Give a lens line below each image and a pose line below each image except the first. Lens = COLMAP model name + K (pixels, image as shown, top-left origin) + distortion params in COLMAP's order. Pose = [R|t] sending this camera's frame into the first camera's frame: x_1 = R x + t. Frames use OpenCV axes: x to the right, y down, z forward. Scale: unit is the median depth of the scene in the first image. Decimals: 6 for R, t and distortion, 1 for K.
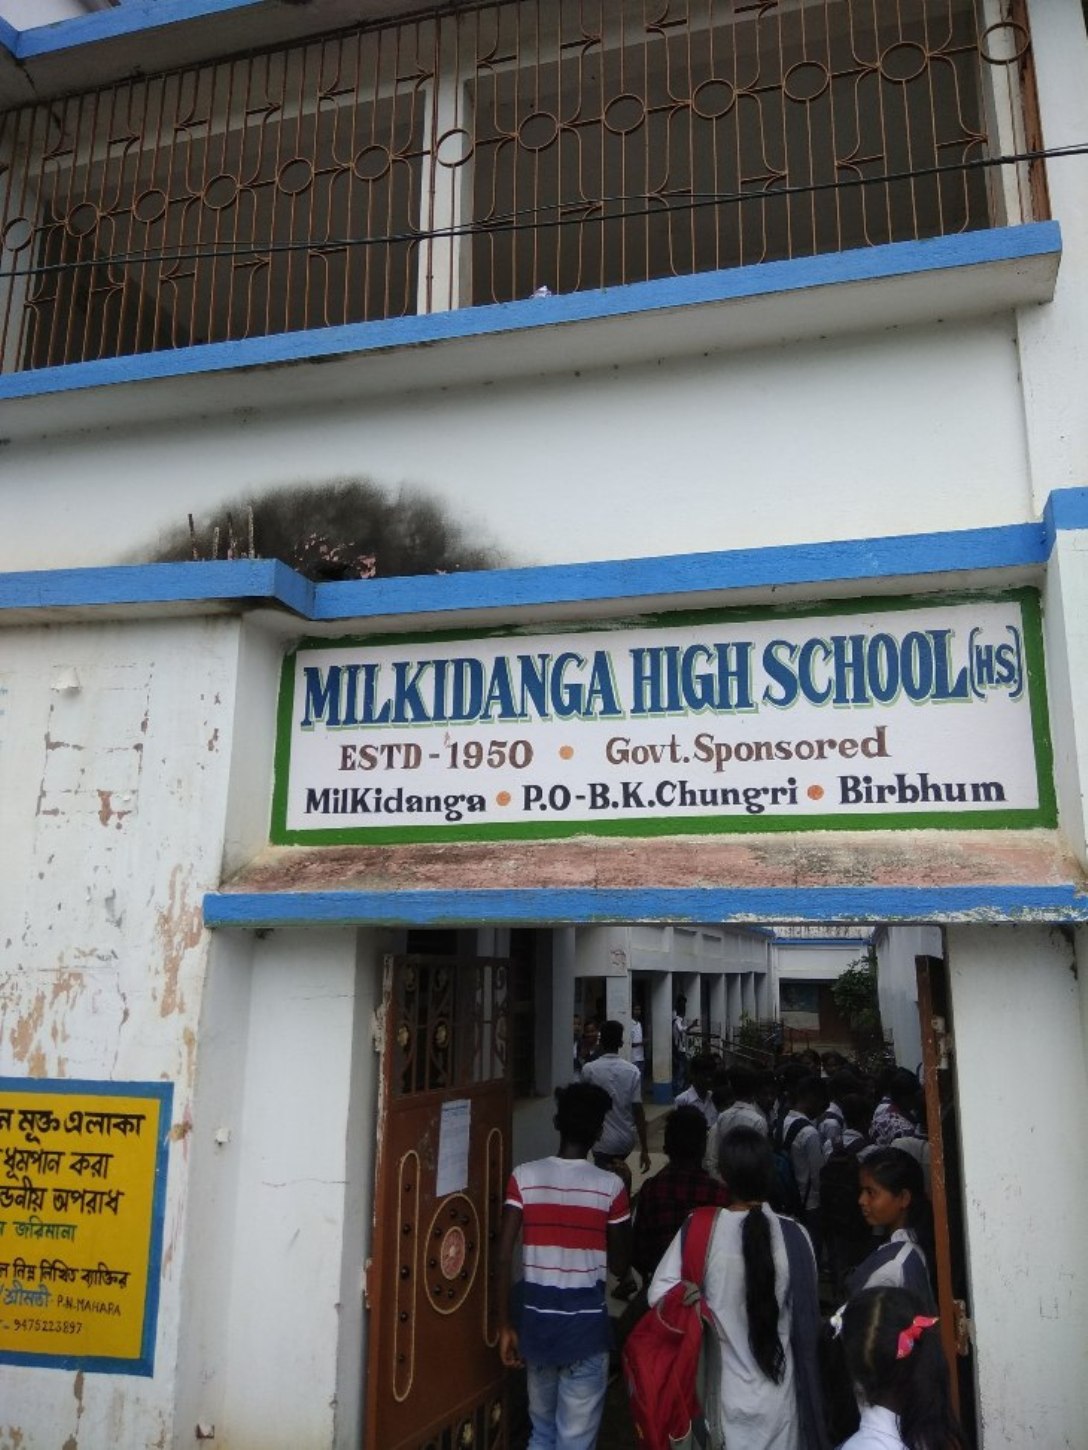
lens RADIAL K [[1147.4, 0, 544.0], [0, 1147.4, 725.0], [0, 0, 1]] dist [-0.001541, -0.000282]
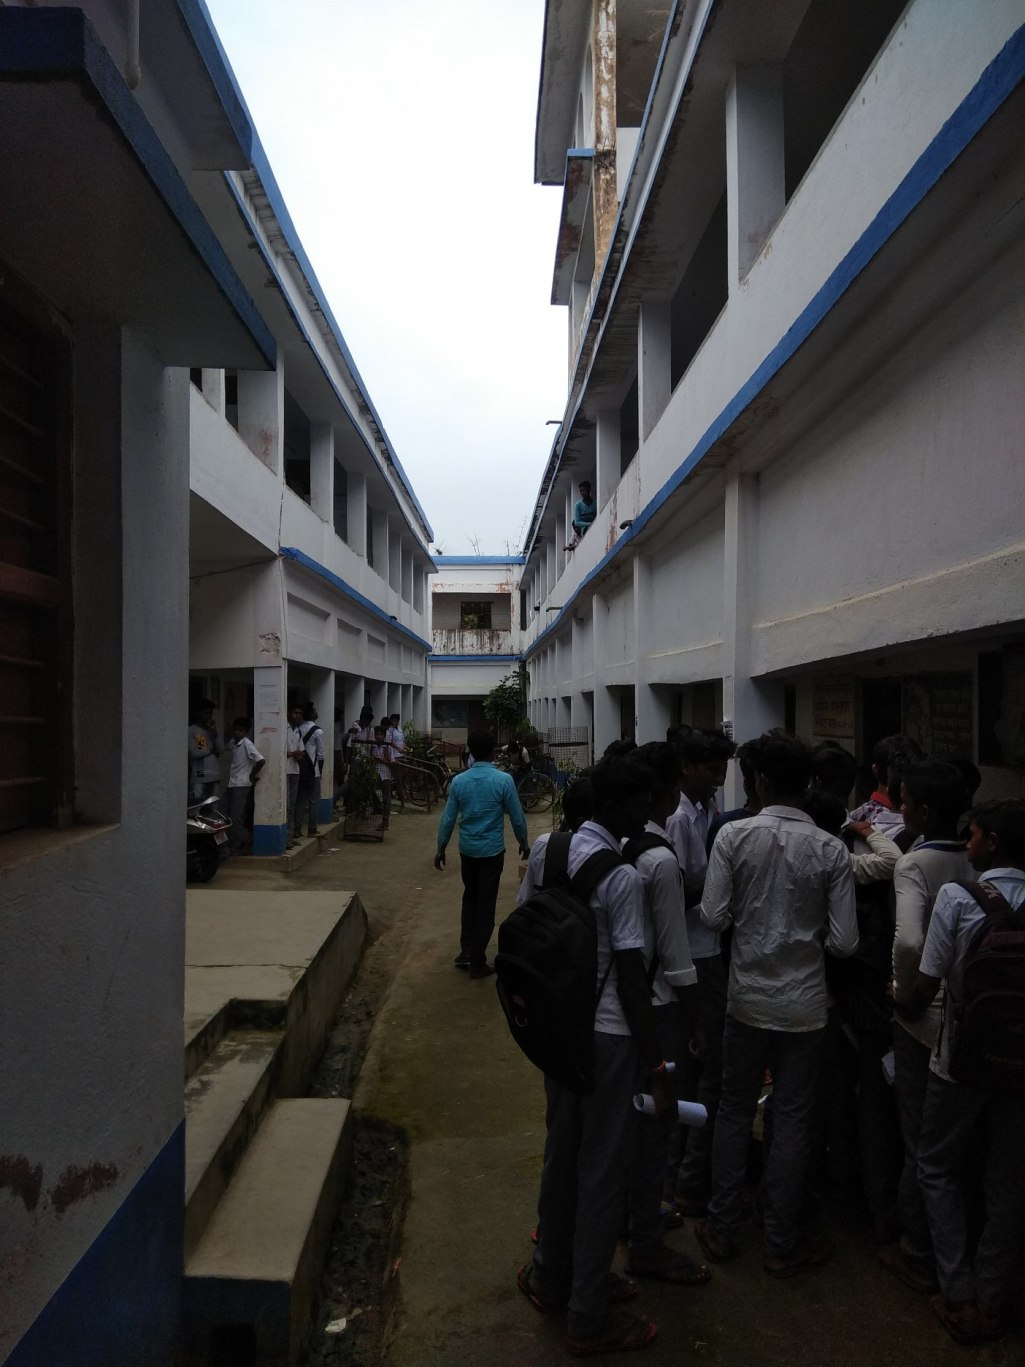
lens RADIAL K [[1081.8, 0, 512.5], [0, 1081.8, 683.5], [0, 0, 1]] dist [-0.001541, -0.000282]
pose [[0.958985, -0.012956, 0.283160, 0.006805], [-0.042638, 0.980996, 0.189287, 0.037074], [-0.280231, -0.193597, 0.940208, 0.119942]]
